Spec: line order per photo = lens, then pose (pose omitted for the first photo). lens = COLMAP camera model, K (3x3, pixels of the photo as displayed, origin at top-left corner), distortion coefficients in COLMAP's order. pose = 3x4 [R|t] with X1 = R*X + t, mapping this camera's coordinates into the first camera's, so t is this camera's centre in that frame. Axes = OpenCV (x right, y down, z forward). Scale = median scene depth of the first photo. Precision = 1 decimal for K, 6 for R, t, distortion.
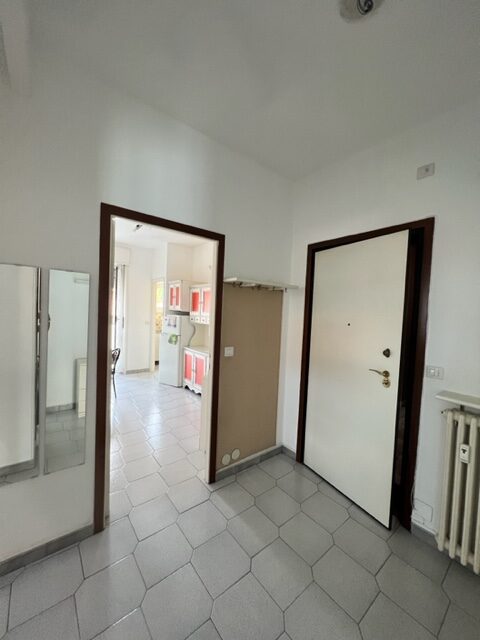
lens RADIAL K [[254.3, 0, 255.8], [0, 254.3, 328.6], [0, 0, 1]] dist [0.000878, -0.000073]
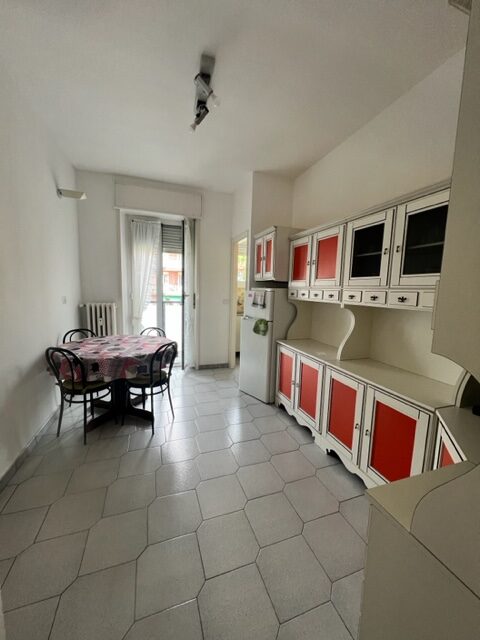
lens RADIAL K [[254.3, 0, 240.5], [0, 254.3, 319.5], [0, 0, 1]] dist [0.000878, -0.000073]
pose [[0.932378, 0.020715, -0.360891, -0.146337], [-0.004278, 0.998919, 0.046285, -0.004883], [0.361459, -0.041611, 0.931459, 0.400651]]
